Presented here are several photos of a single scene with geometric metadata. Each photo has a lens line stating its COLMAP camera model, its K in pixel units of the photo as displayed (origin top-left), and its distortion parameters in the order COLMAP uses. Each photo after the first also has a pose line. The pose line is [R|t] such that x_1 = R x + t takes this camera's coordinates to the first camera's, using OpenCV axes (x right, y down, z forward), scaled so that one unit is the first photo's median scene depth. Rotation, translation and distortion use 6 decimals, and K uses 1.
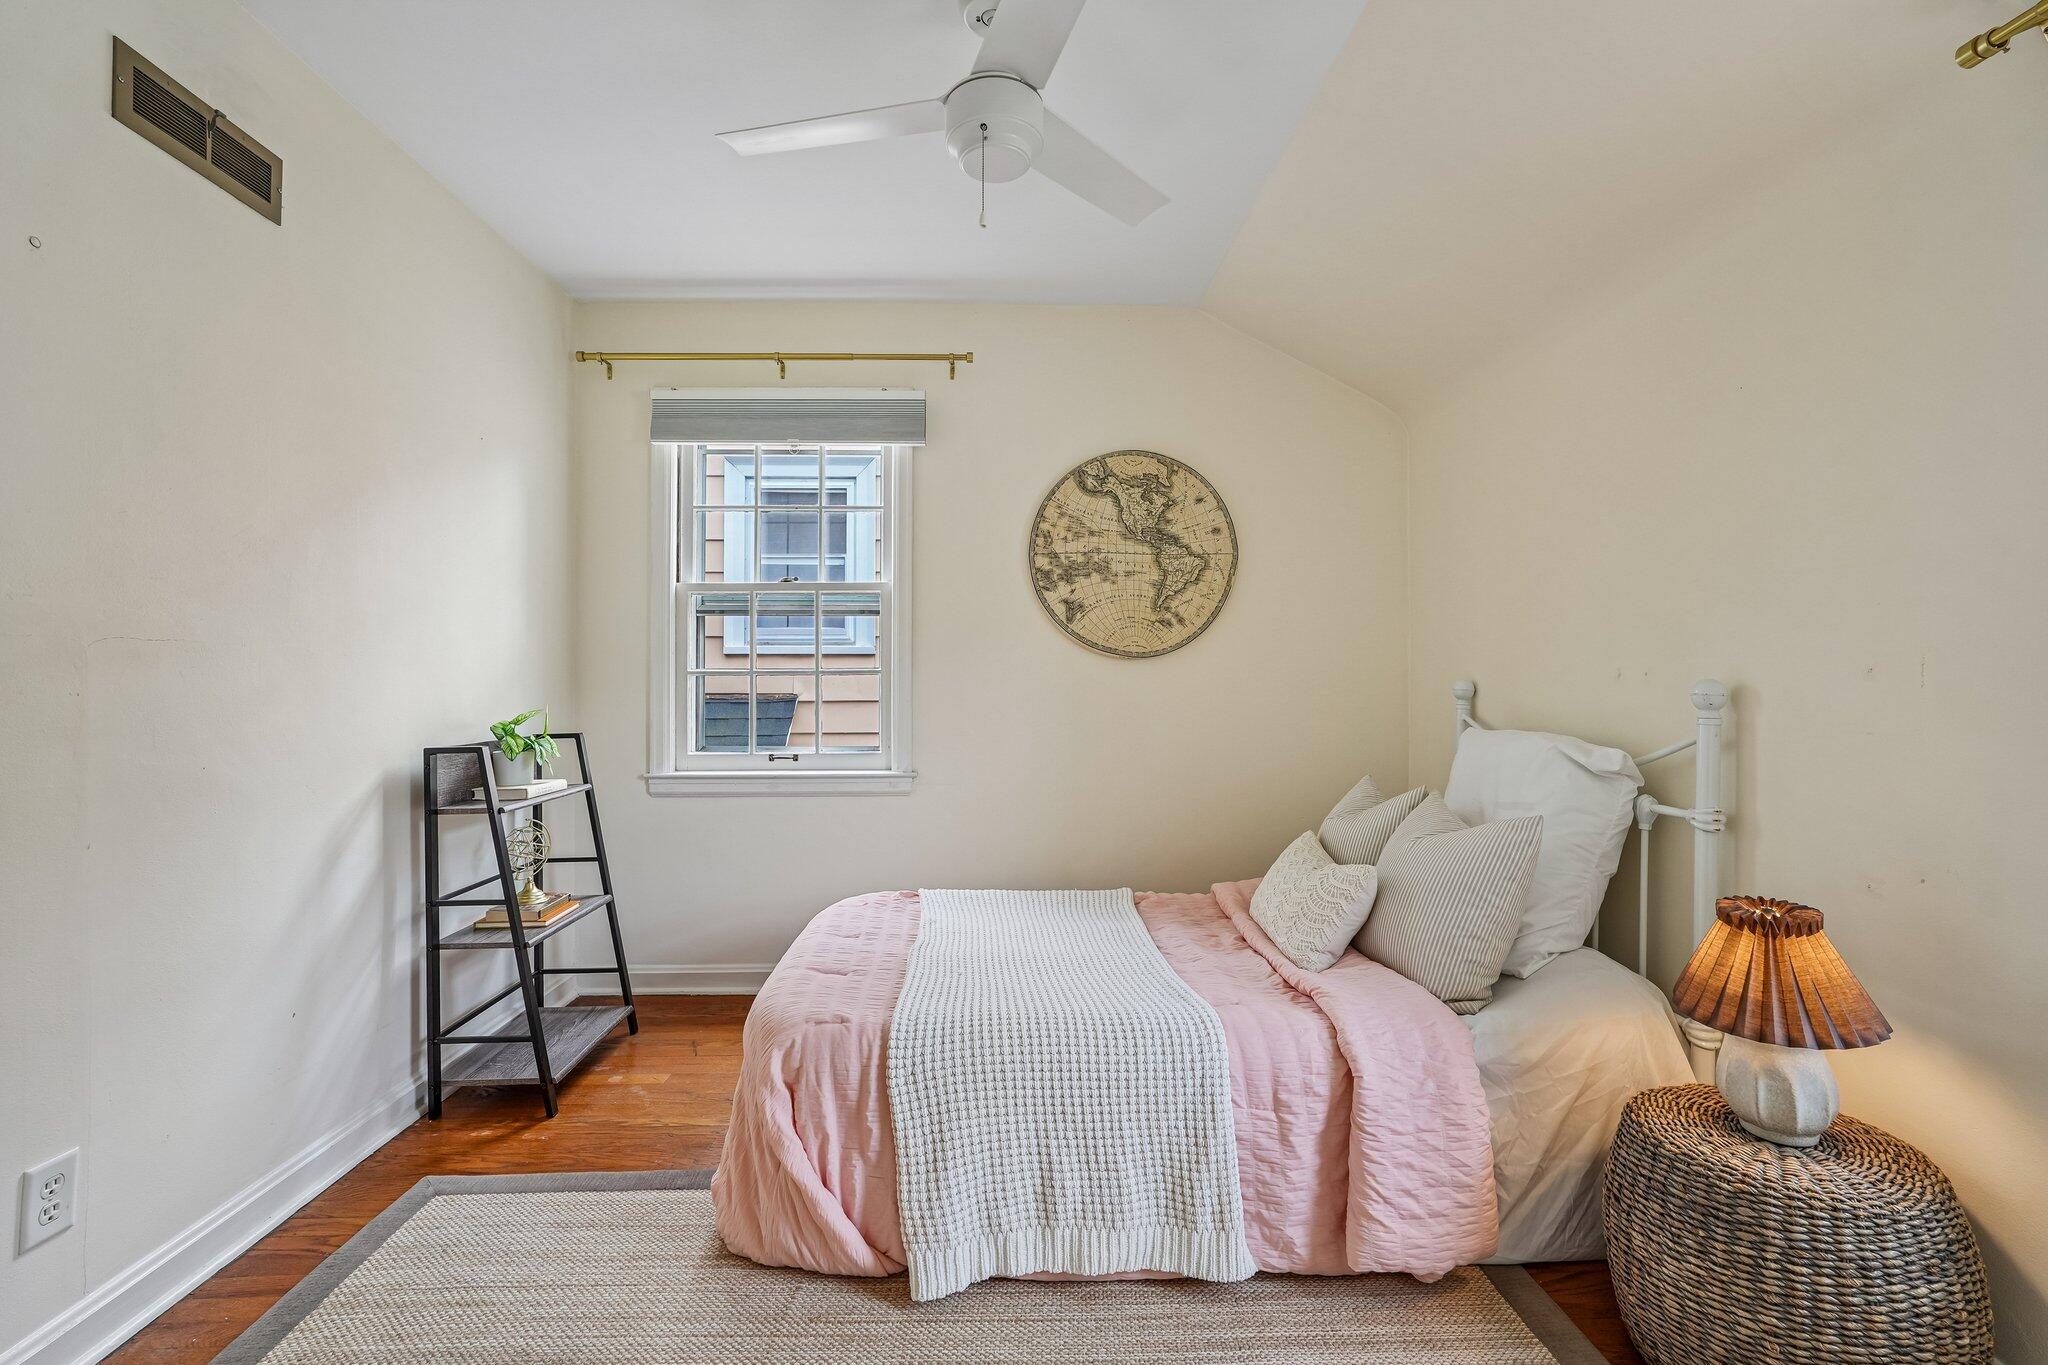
lens RADIAL K [[891.4, 0, 1019.0], [0, 891.4, 676.5], [0, 0, 1]] dist [-0.013079, 0.009479]
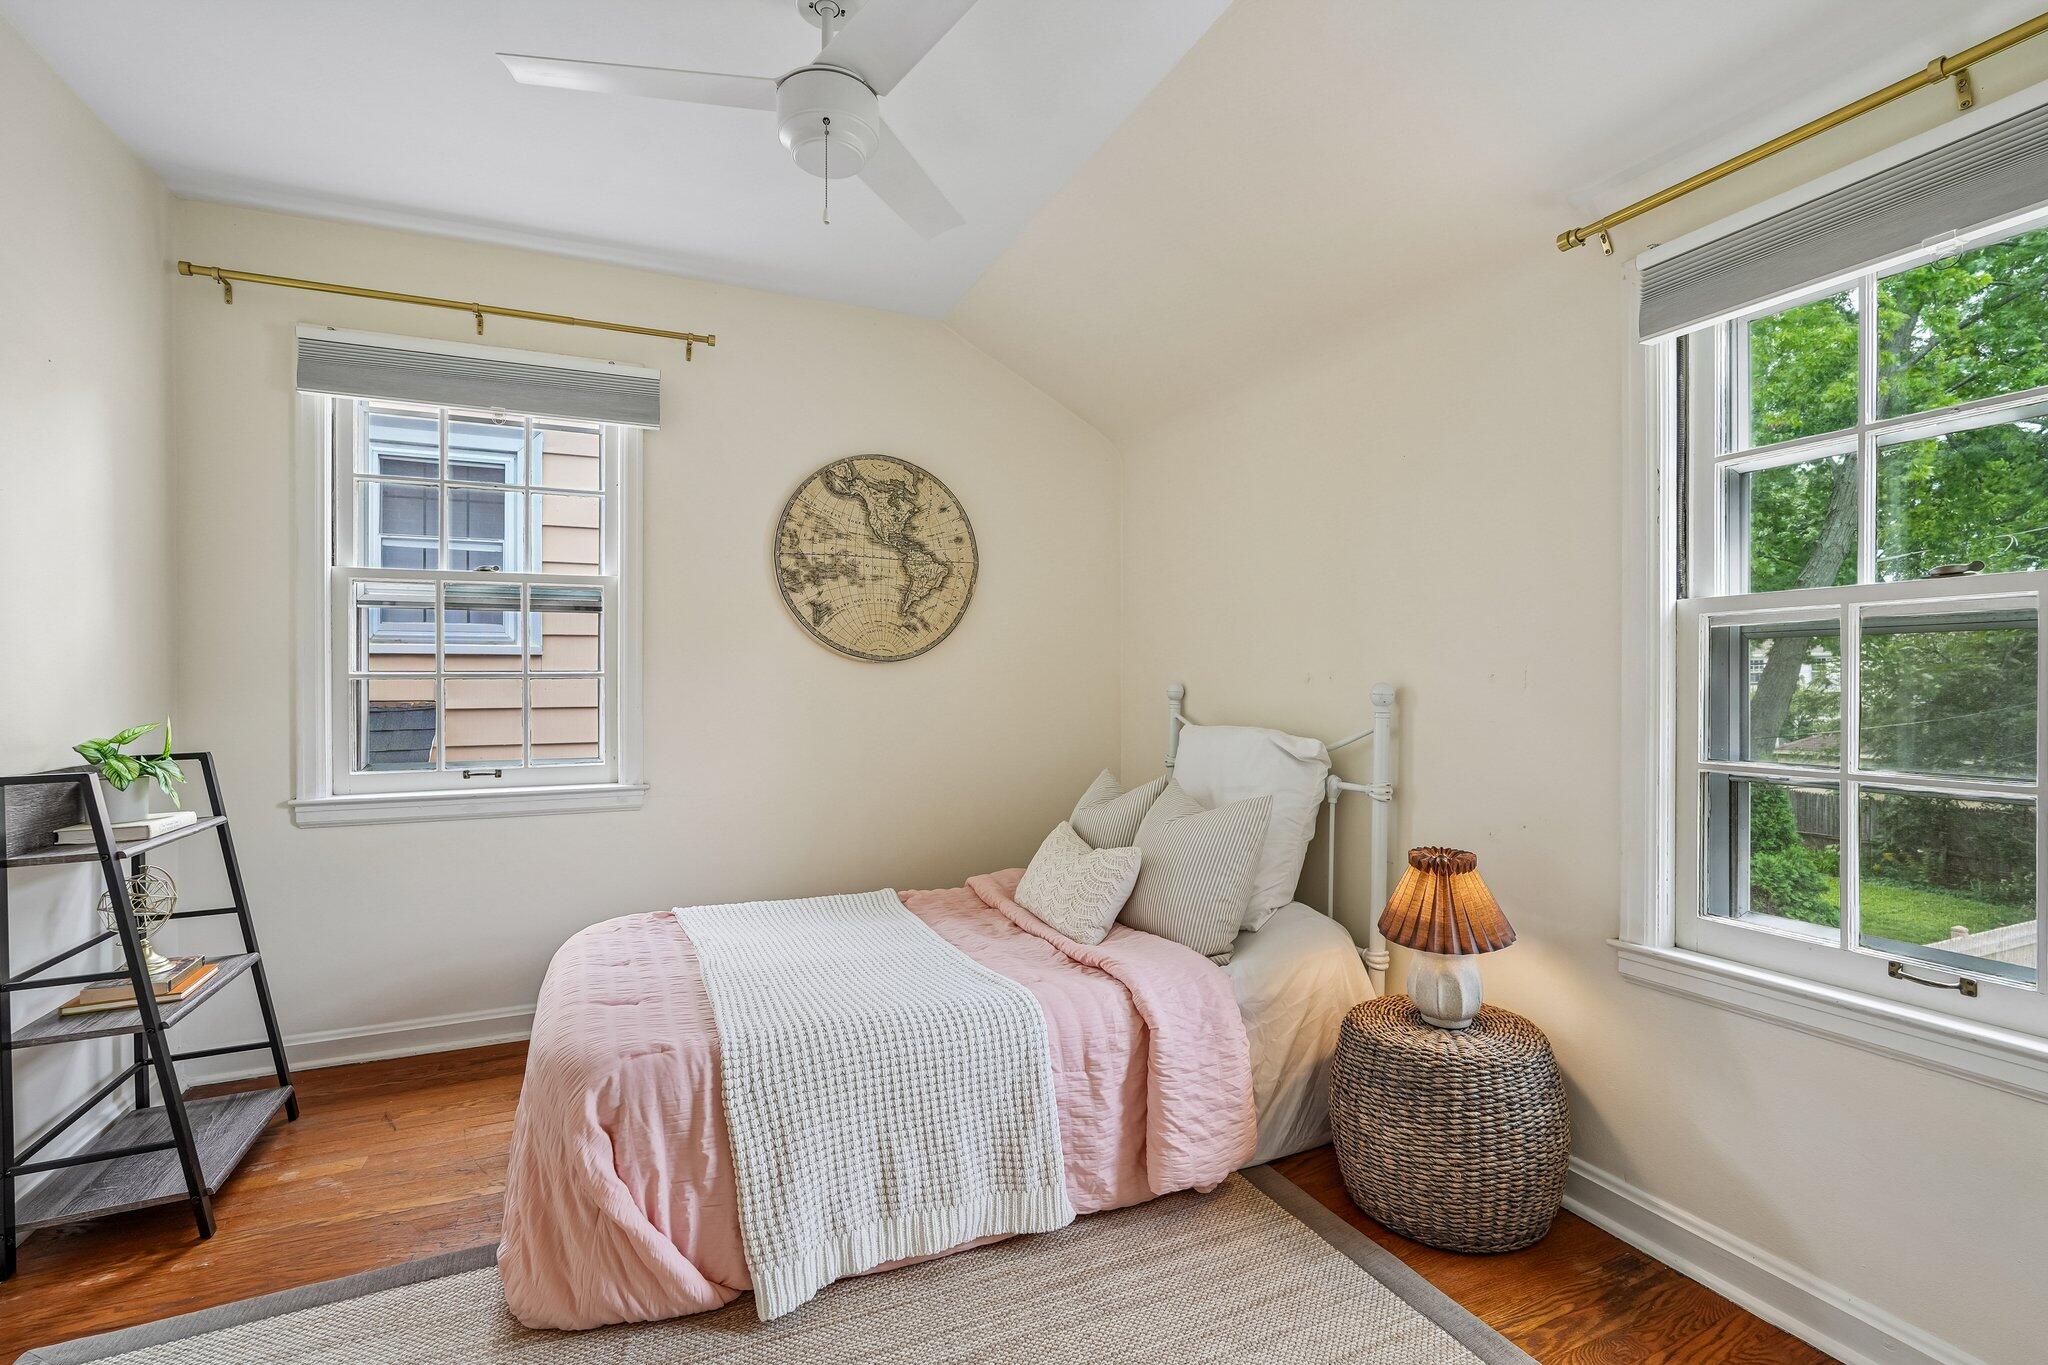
lens RADIAL K [[901.1, 0, 1020.6], [0, 901.1, 692.3], [0, 0, 1]] dist [-0.014531, 0.010401]
pose [[0.928513, -0.005313, 0.371262, -0.204376], [0.000349, 0.999910, 0.013435, -0.000065], [-0.371300, -0.012345, 0.928431, -0.009638]]
